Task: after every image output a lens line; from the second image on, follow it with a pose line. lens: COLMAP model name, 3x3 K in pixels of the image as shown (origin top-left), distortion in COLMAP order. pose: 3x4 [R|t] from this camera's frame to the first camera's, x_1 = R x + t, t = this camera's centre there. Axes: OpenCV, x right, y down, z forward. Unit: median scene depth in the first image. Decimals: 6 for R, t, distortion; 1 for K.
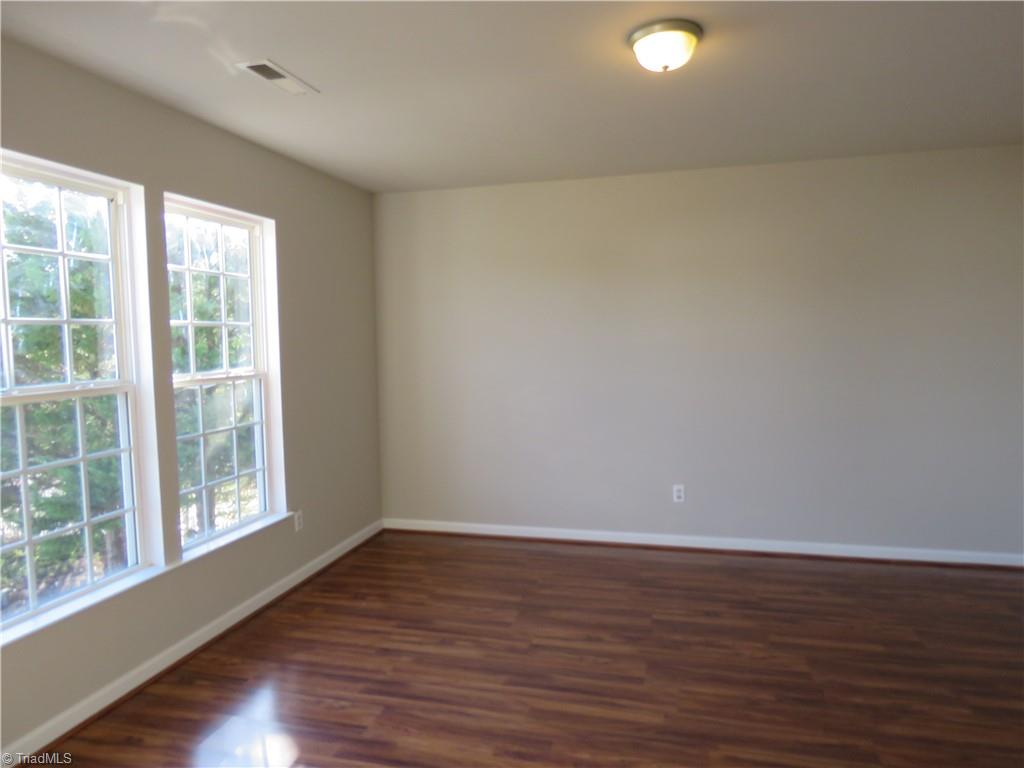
lens RADIAL K [[656.6, 0, 512.0], [0, 656.6, 384.0], [0, 0, 1]] dist [-0.013163, 0.005941]
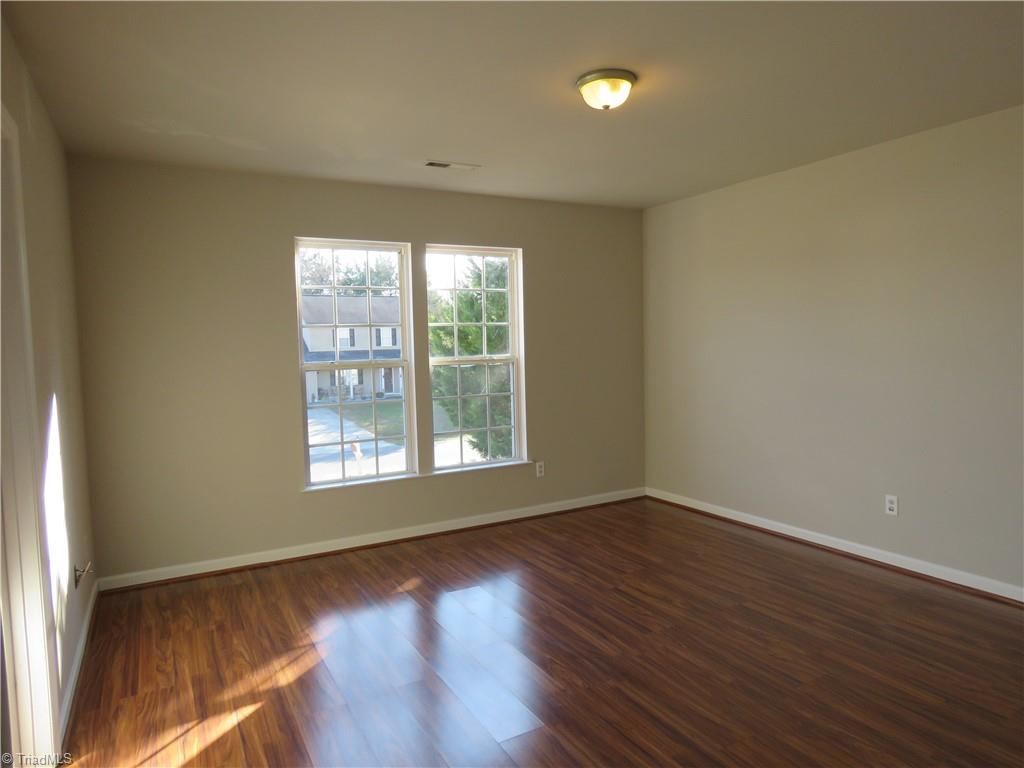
lens RADIAL K [[656.6, 0, 512.0], [0, 656.6, 384.0], [0, 0, 1]] dist [-0.013163, 0.005941]
pose [[0.685872, 0.044136, -0.726382, 0.698729], [-0.038543, 0.998961, 0.024305, 0.004715], [0.726701, 0.011327, 0.686861, 0.036836]]
